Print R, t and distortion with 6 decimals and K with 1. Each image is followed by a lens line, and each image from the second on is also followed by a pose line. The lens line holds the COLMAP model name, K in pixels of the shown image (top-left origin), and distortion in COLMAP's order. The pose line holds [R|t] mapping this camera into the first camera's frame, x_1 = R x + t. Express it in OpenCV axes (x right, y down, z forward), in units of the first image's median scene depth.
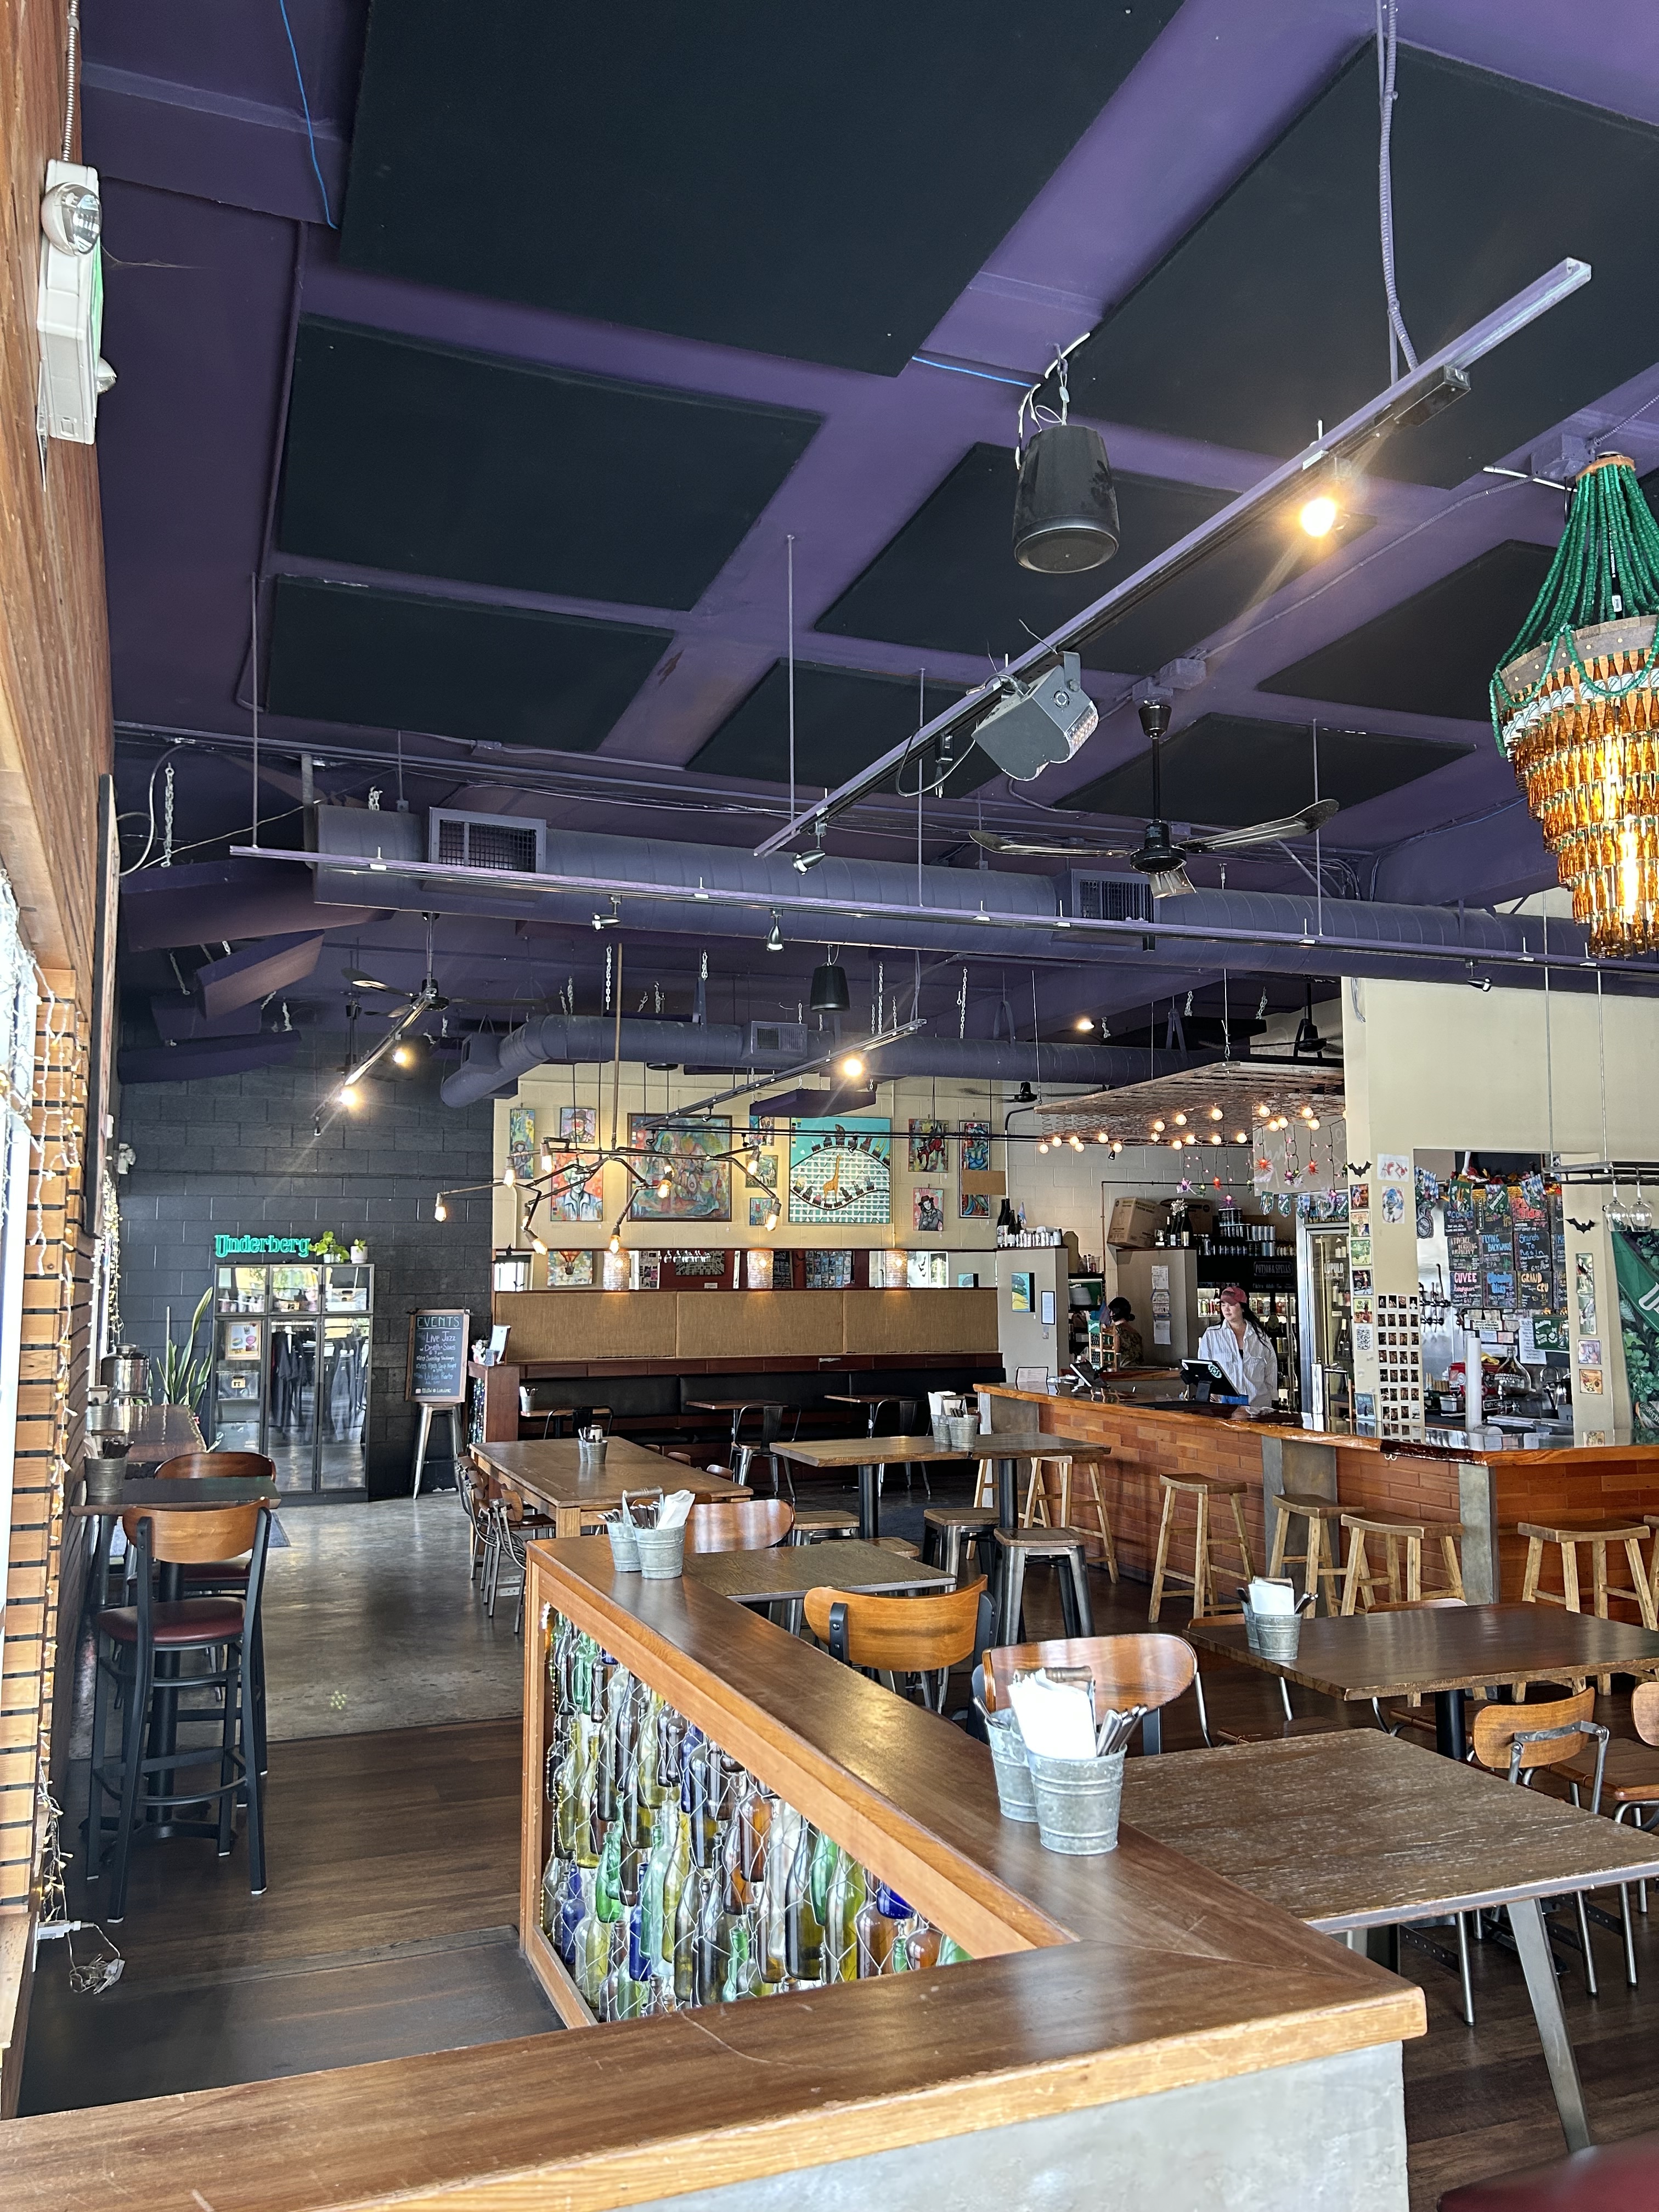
lens RADIAL K [[1675.7, 0, 829.5], [0, 1675.7, 1106.0], [0, 0, 1]] dist [0.032965, -0.053261]
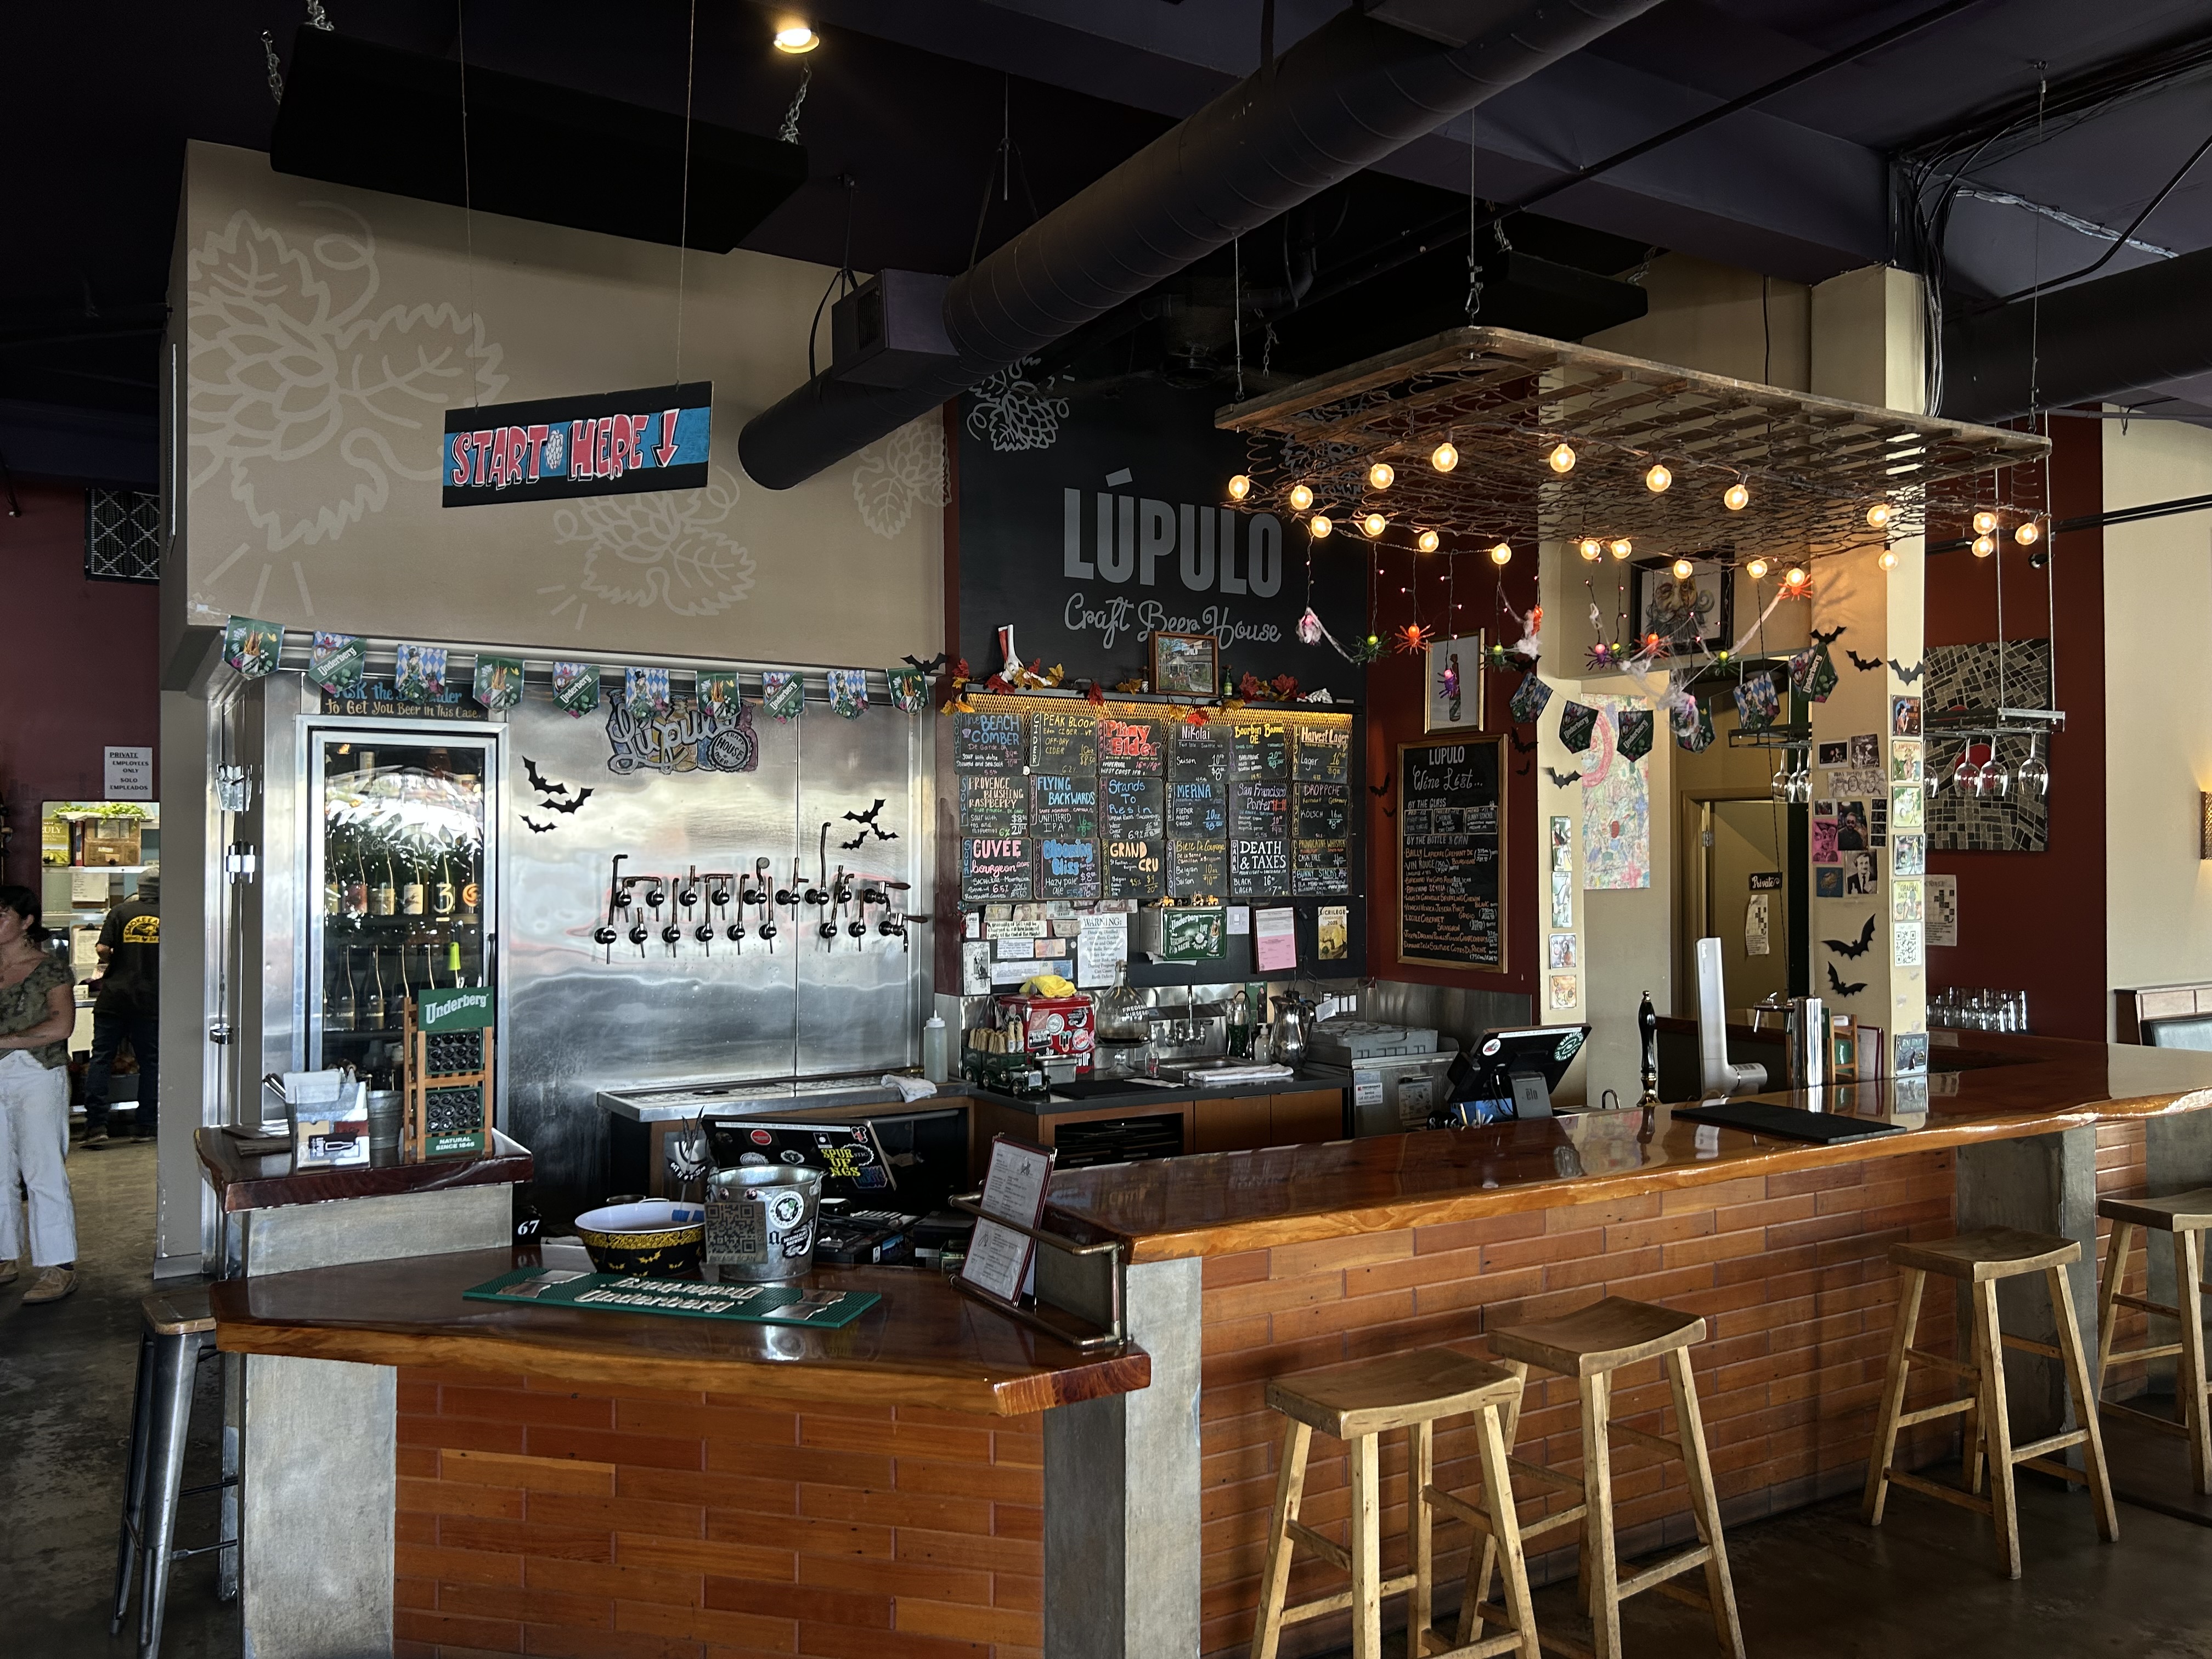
lens RADIAL K [[1675.7, 0, 1106.0], [0, 1675.7, 829.5], [0, 0, 1]] dist [0.032965, -0.053261]
pose [[-0.161043, 0.020861, 0.986727, -0.194552], [-0.100831, 0.994198, -0.037476, 0.117981], [-0.981783, -0.105528, -0.158006, 1.099544]]
